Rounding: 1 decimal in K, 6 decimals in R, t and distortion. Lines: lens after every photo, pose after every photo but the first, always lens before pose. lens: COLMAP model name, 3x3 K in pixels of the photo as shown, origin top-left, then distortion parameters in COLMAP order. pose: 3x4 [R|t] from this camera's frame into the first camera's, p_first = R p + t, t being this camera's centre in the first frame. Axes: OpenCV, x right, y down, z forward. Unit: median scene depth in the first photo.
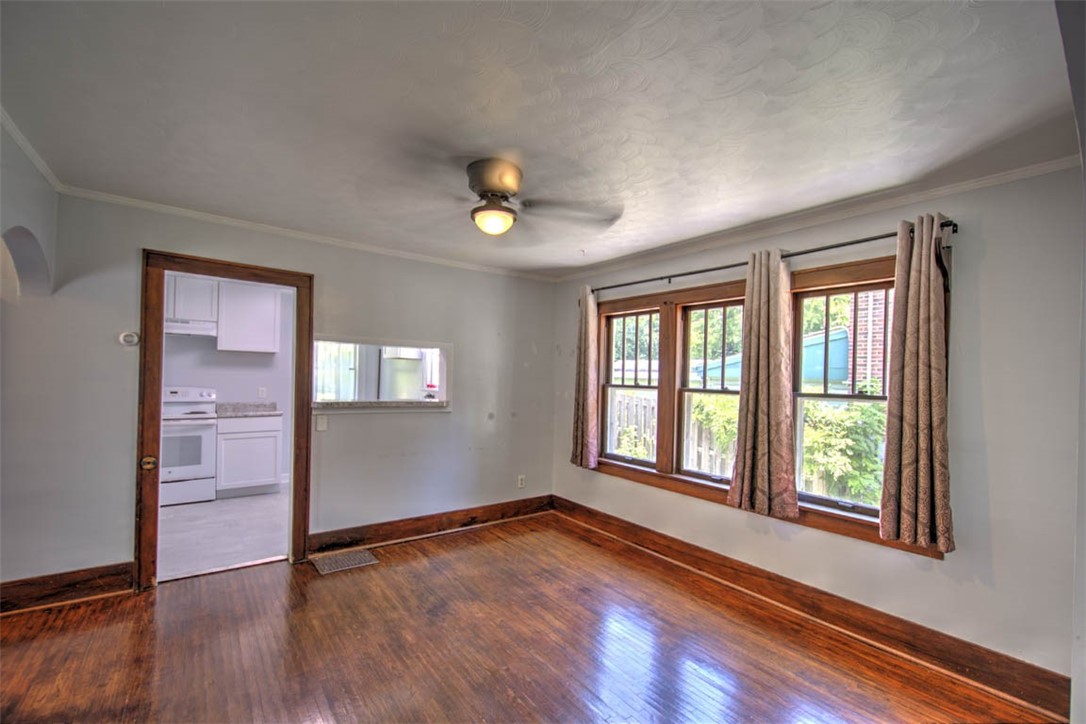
lens RADIAL K [[463.0, 0, 543.4], [0, 463.0, 376.1], [0, 0, 1]] dist [0.000570, -0.001012]
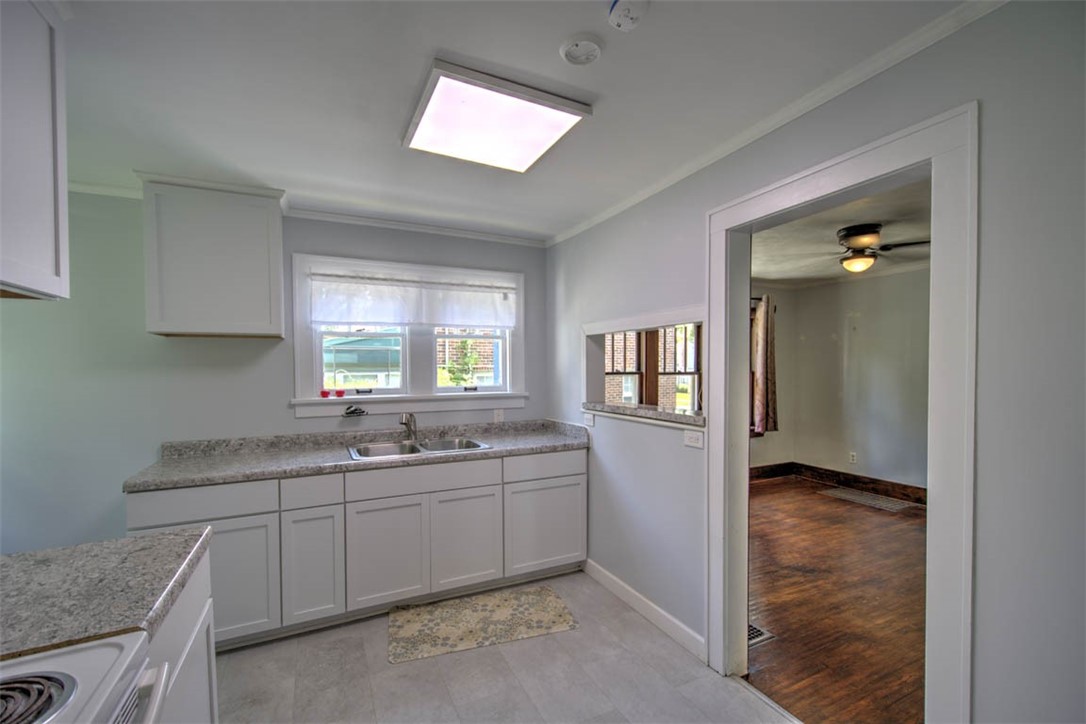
lens RADIAL K [[463.0, 0, 538.6], [0, 463.0, 372.8], [0, 0, 1]] dist [0.000570, -0.001012]
pose [[0.194673, -0.043617, 0.979898, -1.167718], [0.007932, 0.999048, 0.042894, -0.036421], [-0.980836, -0.000578, 0.194834, 1.123590]]
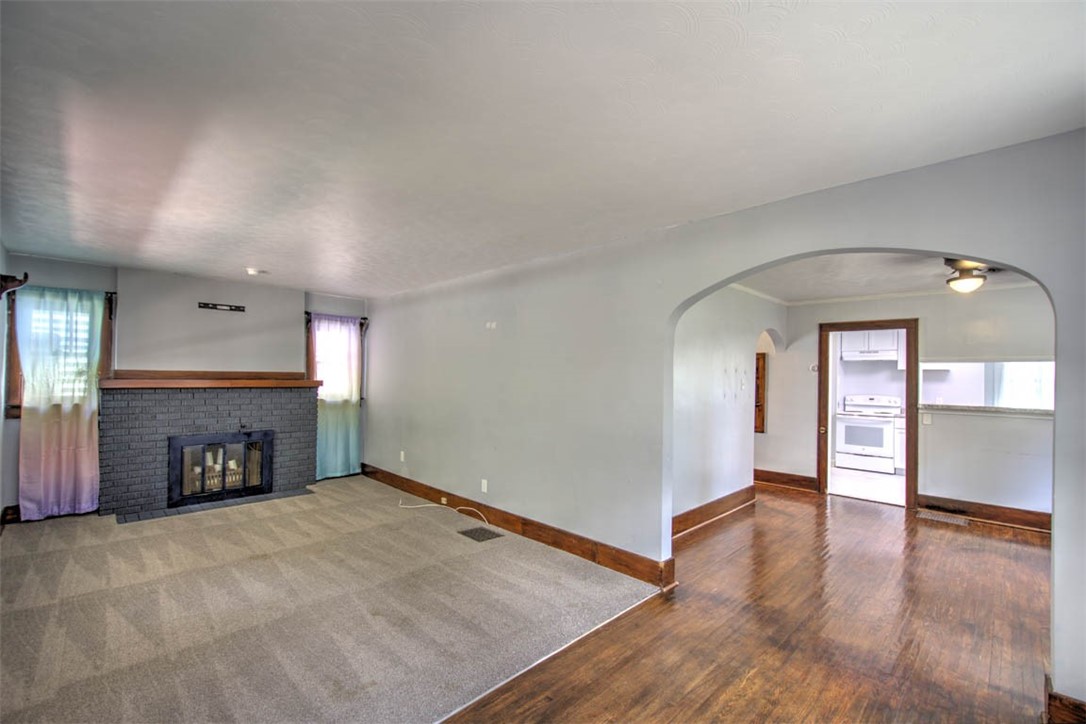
lens RADIAL K [[463.0, 0, 530.2], [0, 463.0, 376.6], [0, 0, 1]] dist [0.000570, -0.001012]
pose [[0.121319, -0.026061, -0.992271, 0.808746], [-0.010361, 0.999568, -0.027519, 0.021624], [0.992560, 0.013619, 0.120996, -0.406734]]
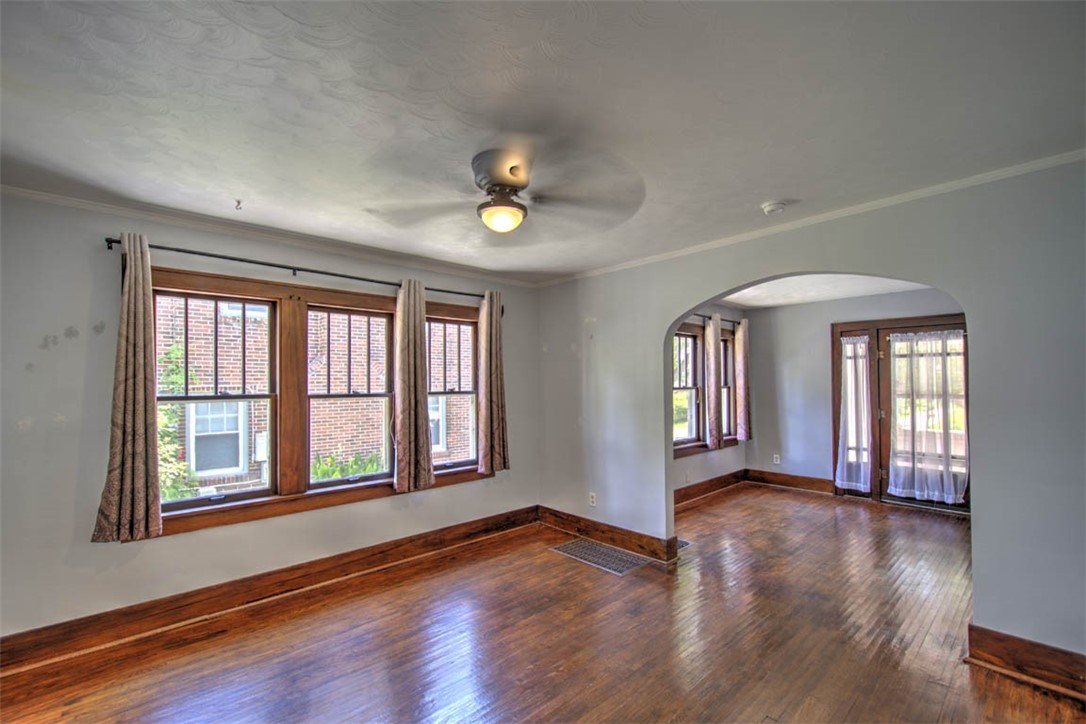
lens RADIAL K [[463.0, 0, 537.7], [0, 463.0, 380.0], [0, 0, 1]] dist [0.000570, -0.001012]
pose [[-0.100856, -0.019115, 0.994717, -0.676720], [0.005071, 0.999793, 0.019727, -0.020308], [-0.994888, 0.007034, -0.100738, 0.673836]]
